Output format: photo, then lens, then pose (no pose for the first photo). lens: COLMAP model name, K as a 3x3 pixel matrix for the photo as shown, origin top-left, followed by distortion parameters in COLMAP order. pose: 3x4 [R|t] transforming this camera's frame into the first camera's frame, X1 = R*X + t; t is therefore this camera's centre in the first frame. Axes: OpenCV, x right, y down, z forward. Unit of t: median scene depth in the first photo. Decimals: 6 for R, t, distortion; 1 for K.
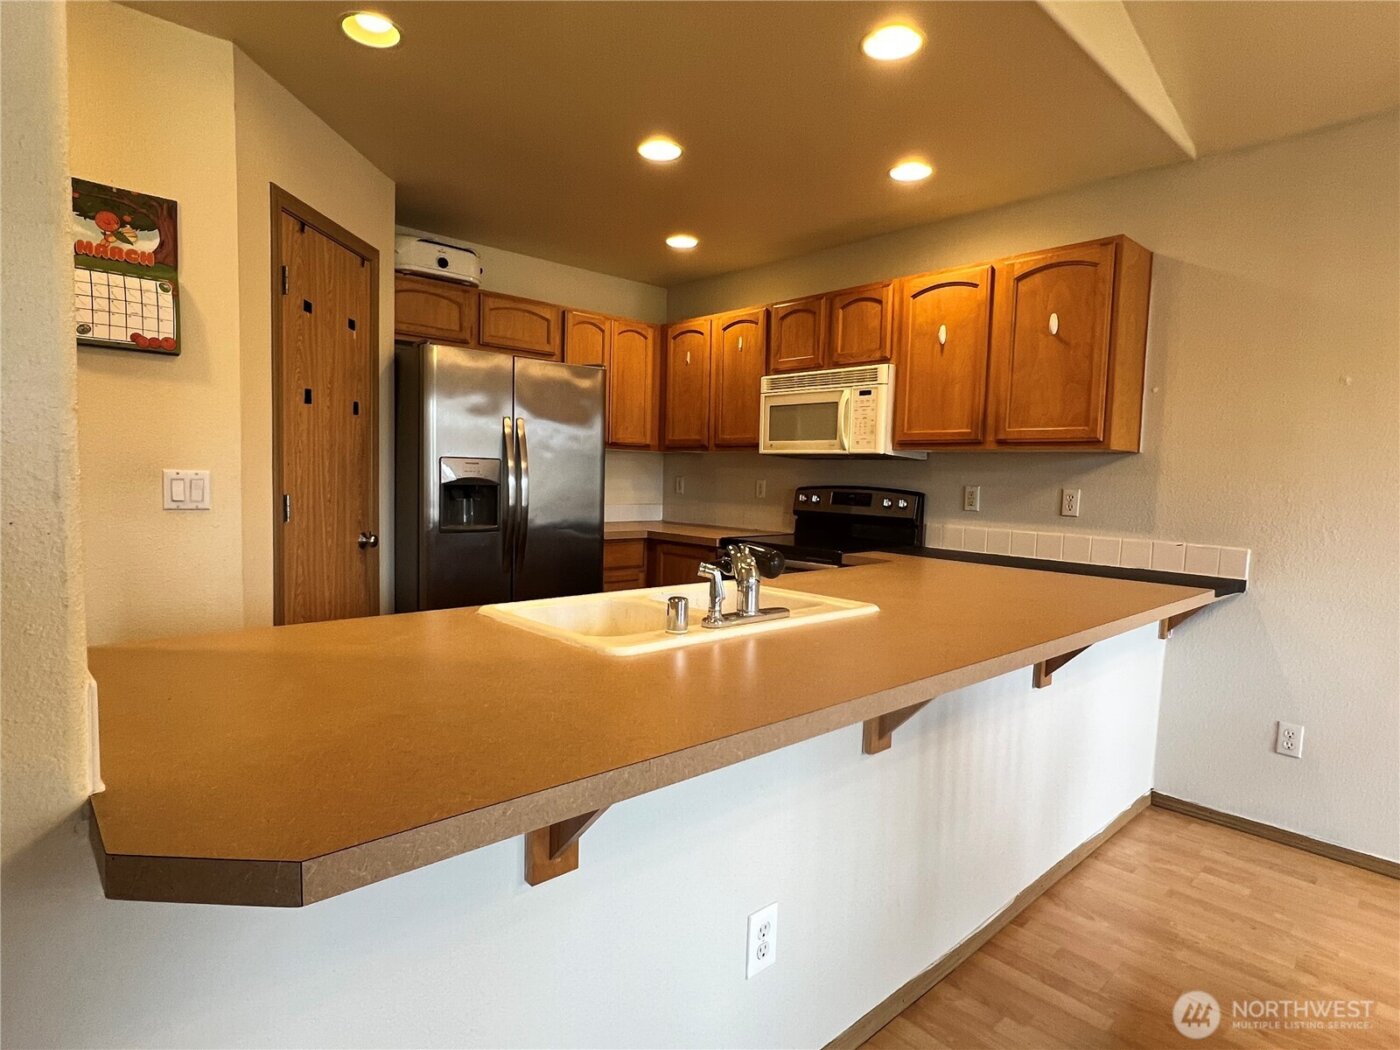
lens RADIAL K [[759.1, 0, 698.5], [0, 759.1, 530.7], [0, 0, 1]] dist [0.004219, 0.001228]
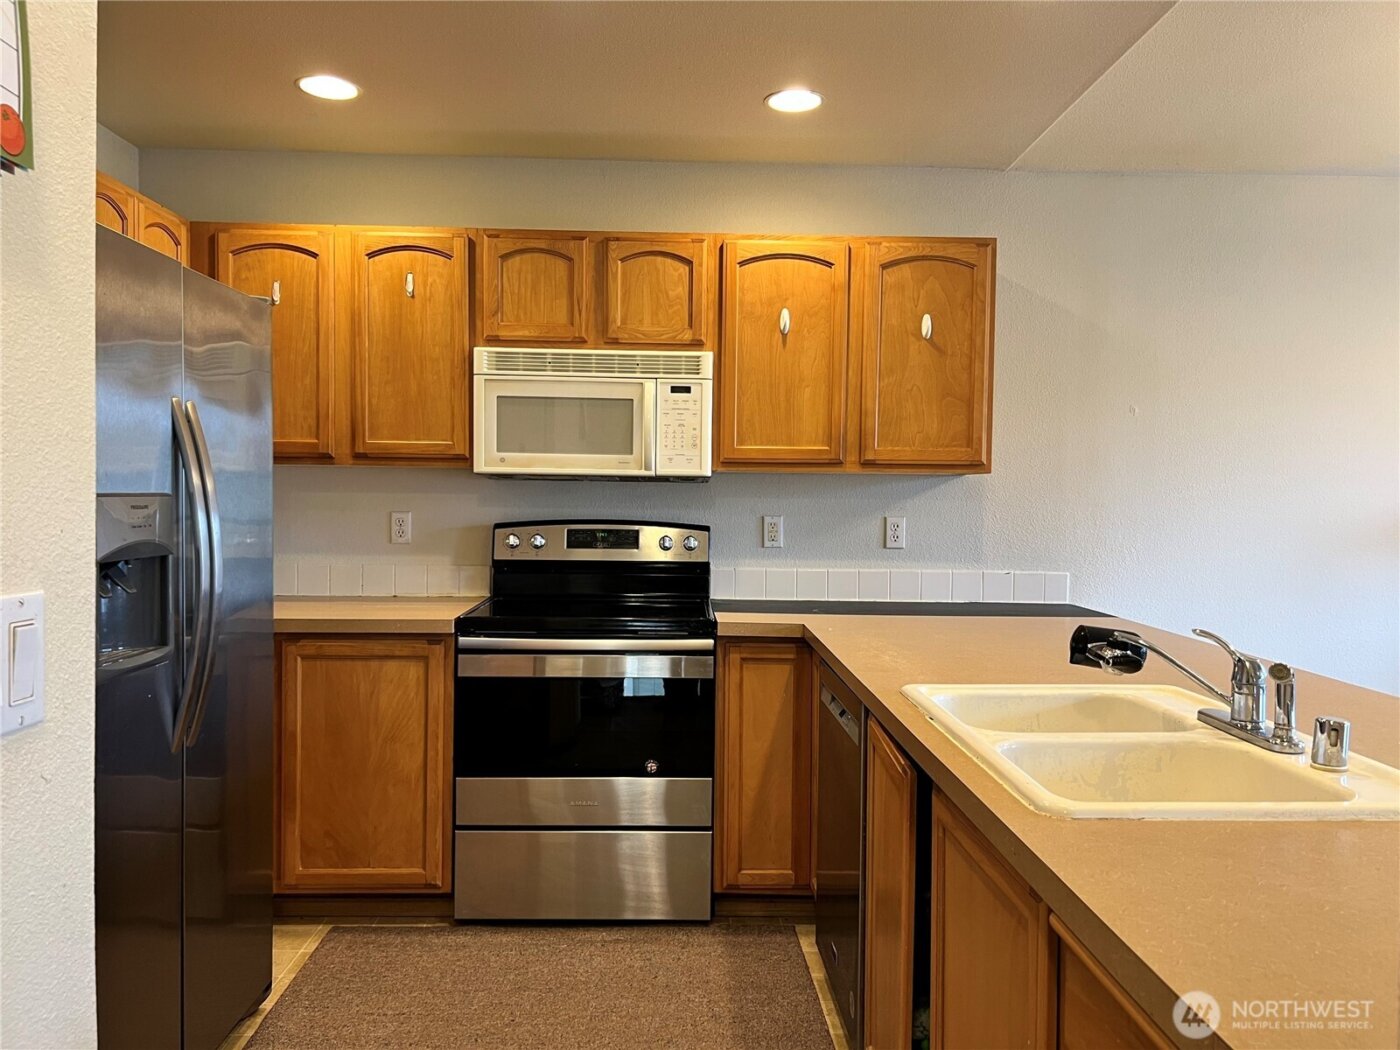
lens RADIAL K [[1066.5, 0, 695.1], [0, 1066.5, 531.0], [0, 0, 1]] dist [0.092815, -0.094666]
pose [[0.657275, -0.047481, 0.752154, -0.537130], [0.061299, 0.998075, 0.009438, -0.060590], [-0.751154, 0.039903, 0.658920, 0.352165]]
